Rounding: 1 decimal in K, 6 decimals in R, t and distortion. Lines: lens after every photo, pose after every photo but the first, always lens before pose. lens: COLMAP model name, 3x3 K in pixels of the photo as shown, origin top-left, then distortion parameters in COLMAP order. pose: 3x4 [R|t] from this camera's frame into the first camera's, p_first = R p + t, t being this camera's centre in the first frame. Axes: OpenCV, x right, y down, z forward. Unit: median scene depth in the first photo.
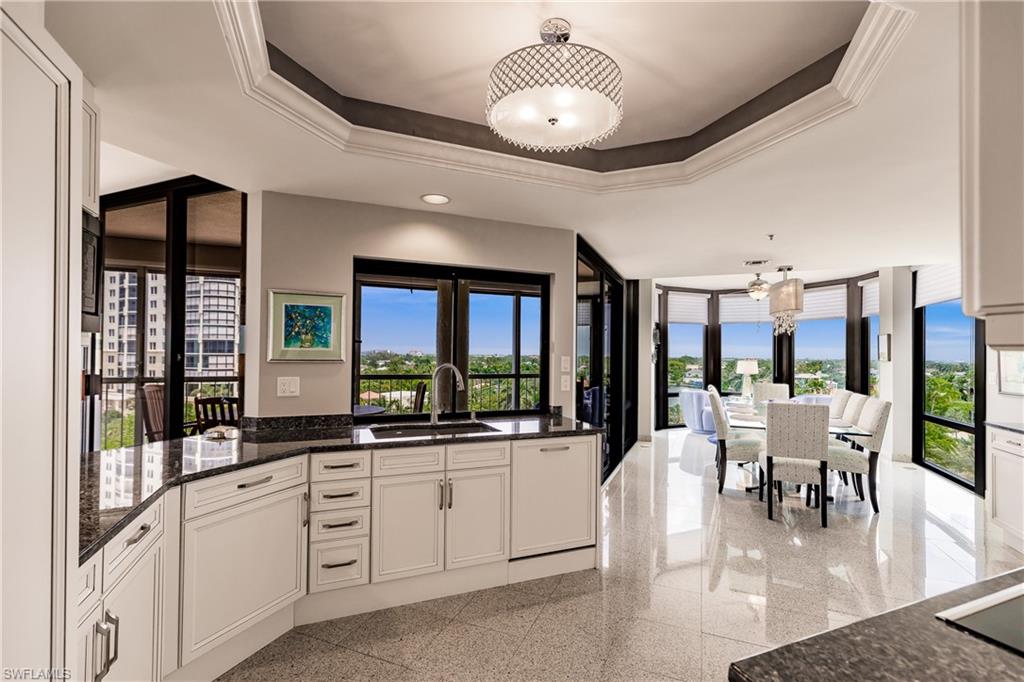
lens RADIAL K [[458.3, 0, 512.0], [0, 458.3, 341.0], [0, 0, 1]] dist [0.000535, -0.000031]
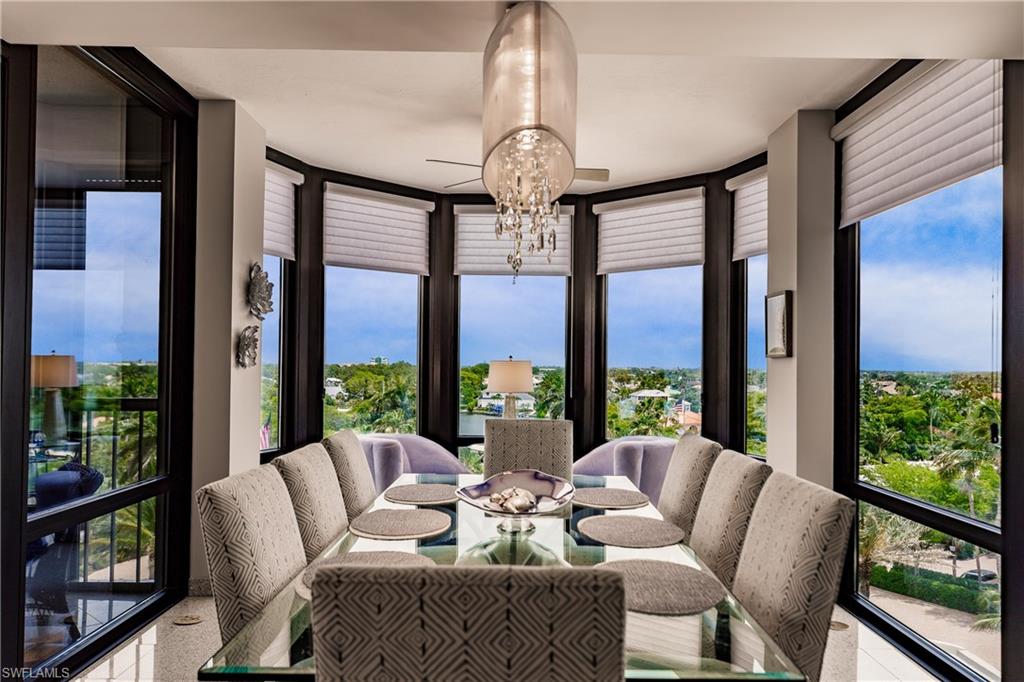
lens RADIAL K [[793.8, 0, 512.0], [0, 793.8, 341.0], [0, 0, 1]] dist [-0.002075, -0.000803]
pose [[0.922977, 0.011228, 0.384691, 0.246961], [-0.012780, 0.999917, 0.001478, 0.024853], [-0.384642, -0.006280, 0.923044, 0.338375]]
